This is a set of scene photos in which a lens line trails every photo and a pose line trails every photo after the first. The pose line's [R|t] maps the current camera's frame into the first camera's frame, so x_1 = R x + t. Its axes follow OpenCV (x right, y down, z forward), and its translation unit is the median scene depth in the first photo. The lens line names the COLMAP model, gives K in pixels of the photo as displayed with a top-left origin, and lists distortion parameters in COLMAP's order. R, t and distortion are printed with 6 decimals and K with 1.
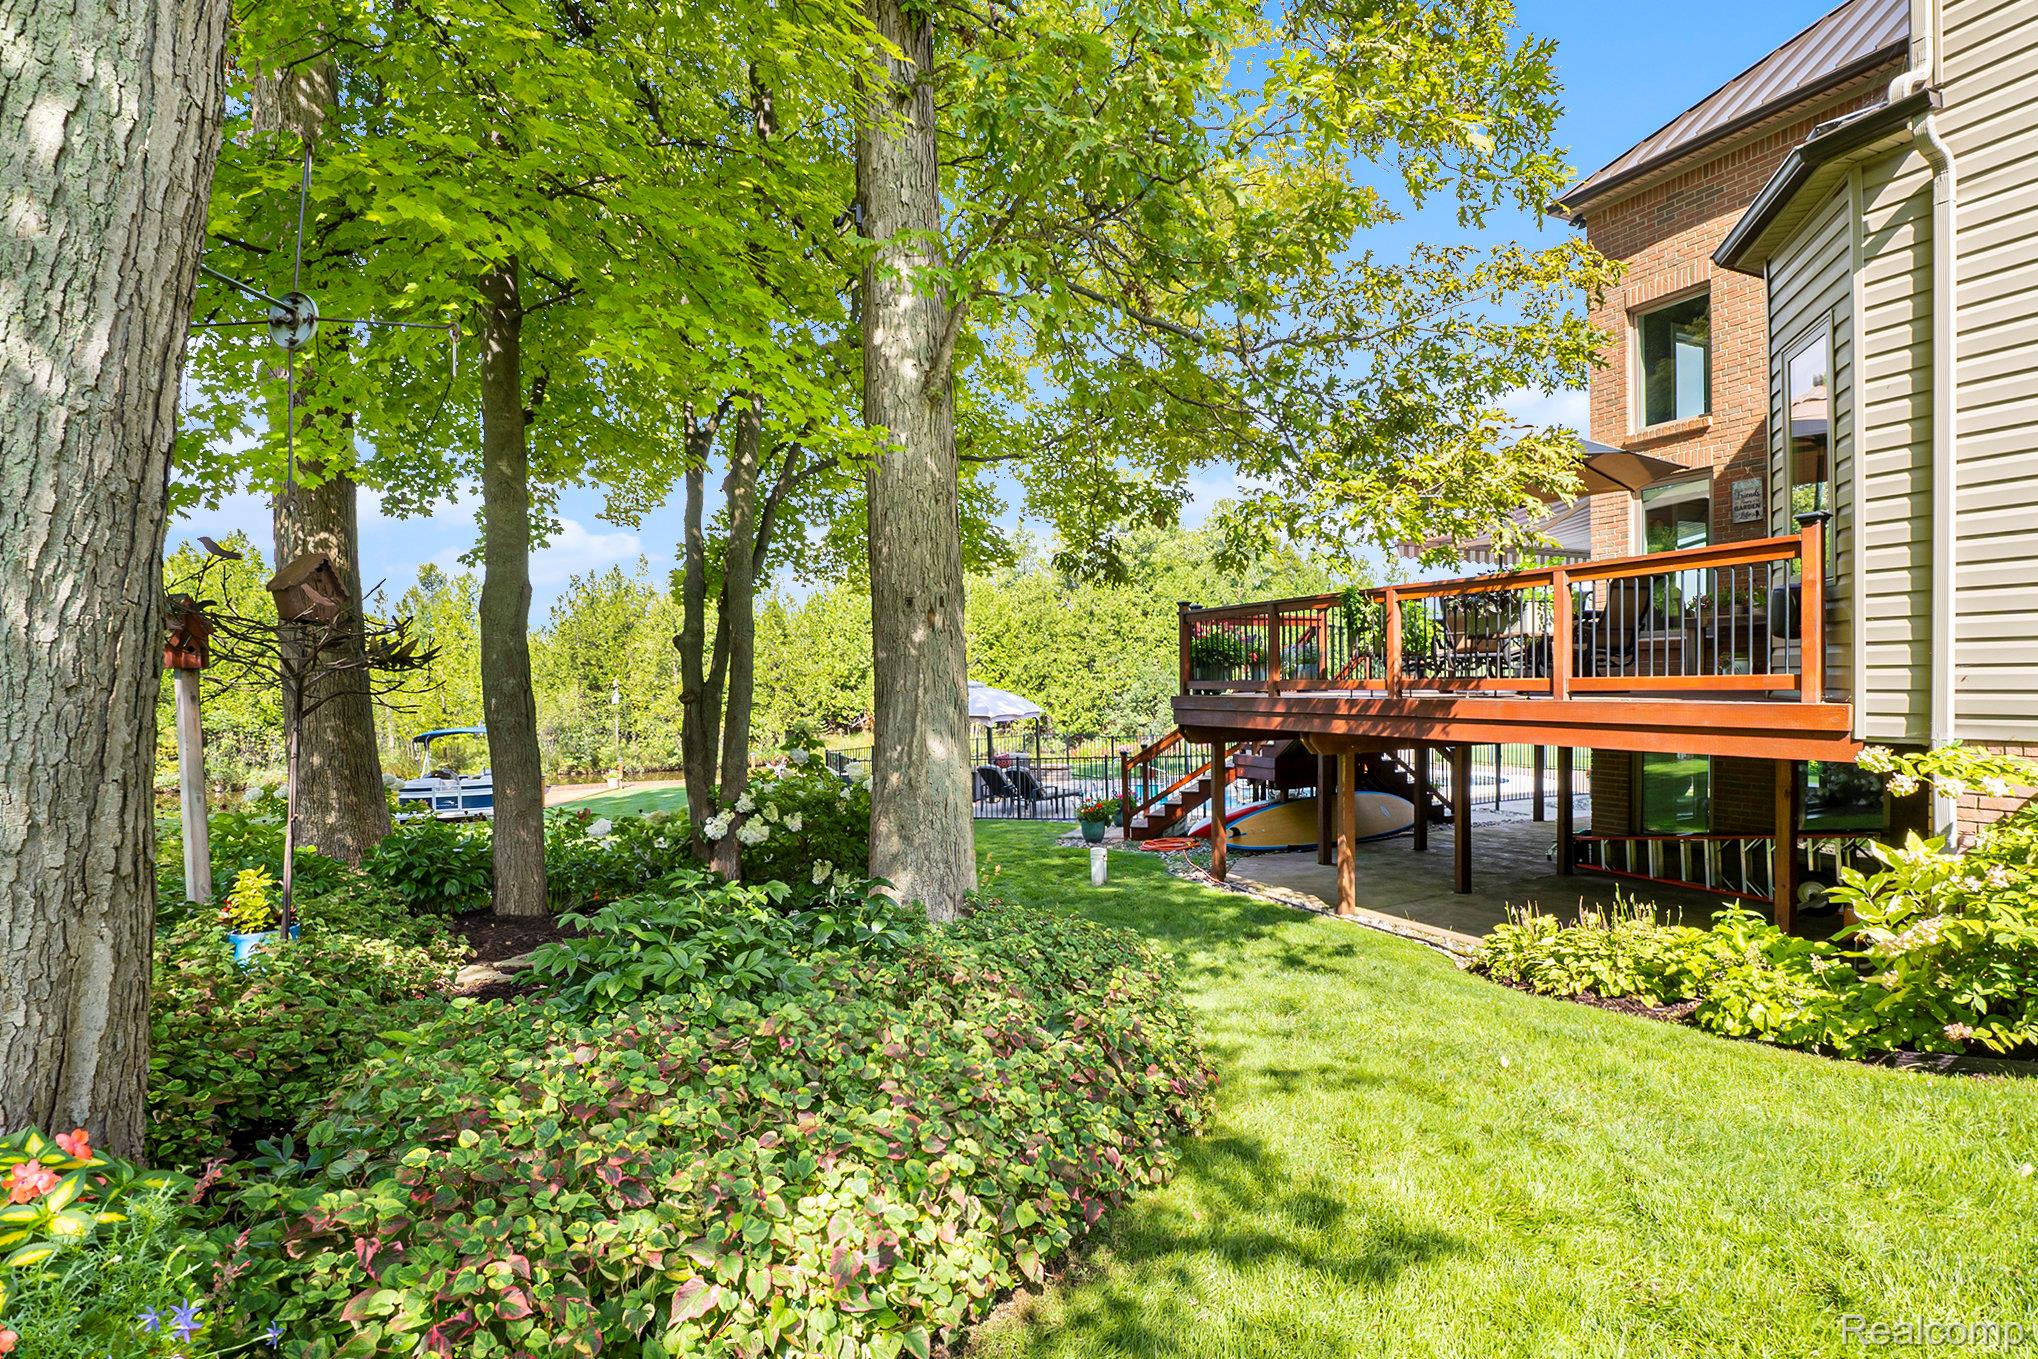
lens RADIAL K [[1032.7, 0, 1019.0], [0, 1032.7, 679.5], [0, 0, 1]] dist [-0.018656, -0.000321]
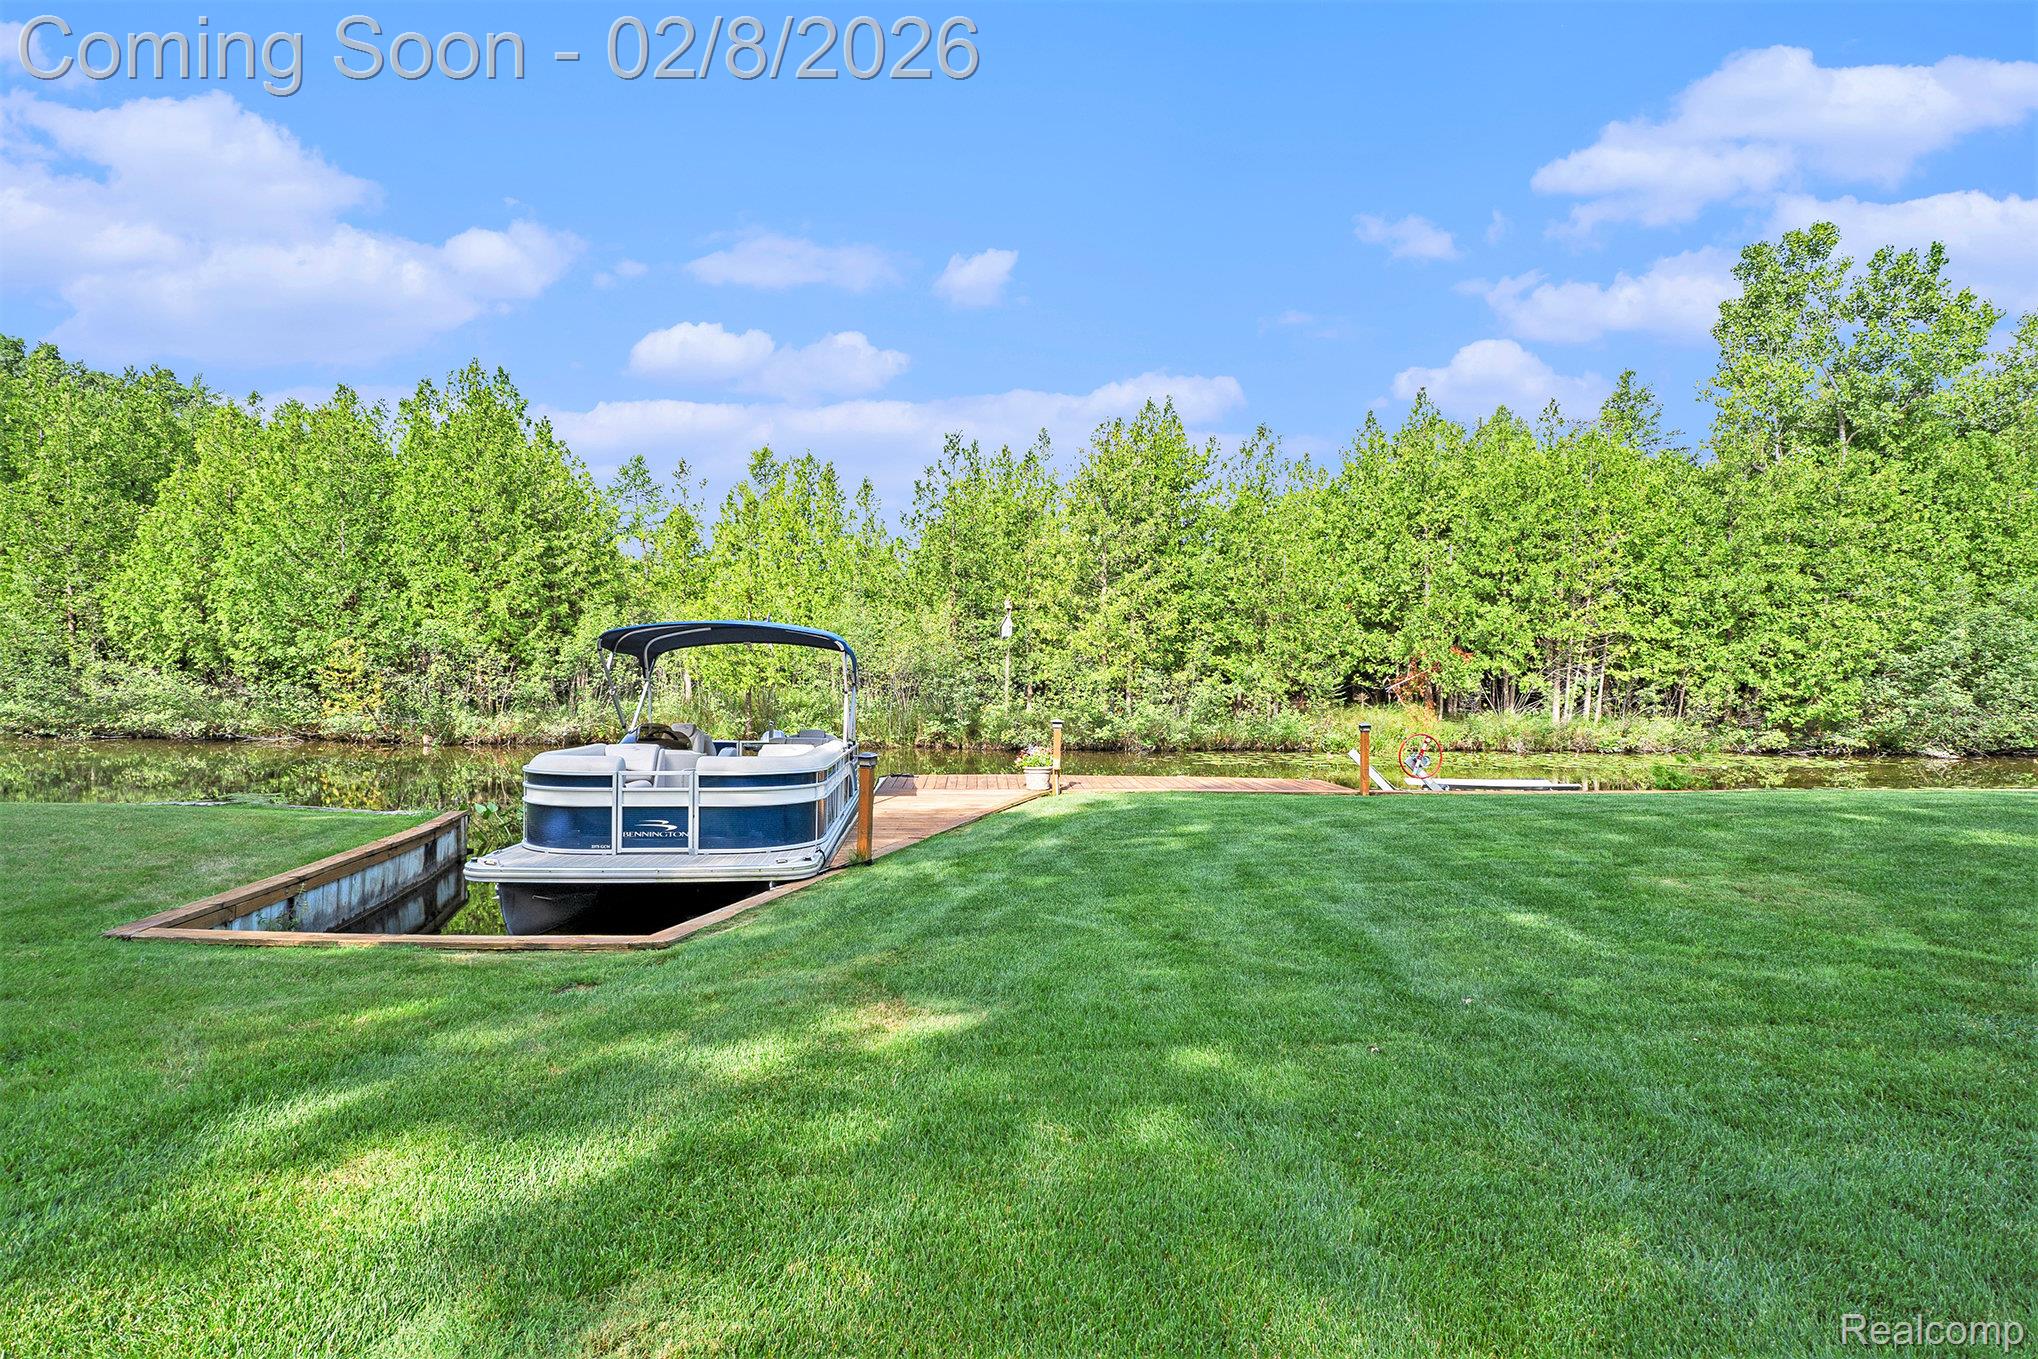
lens RADIAL K [[1032.7, 0, 1019.0], [0, 1032.7, 679.5], [0, 0, 1]] dist [-0.018656, -0.000321]
pose [[0.948443, 0.036165, -0.314876, -0.185908], [-0.029990, 0.999251, 0.024436, 0.033009], [0.315524, -0.013733, 0.948818, 0.406978]]
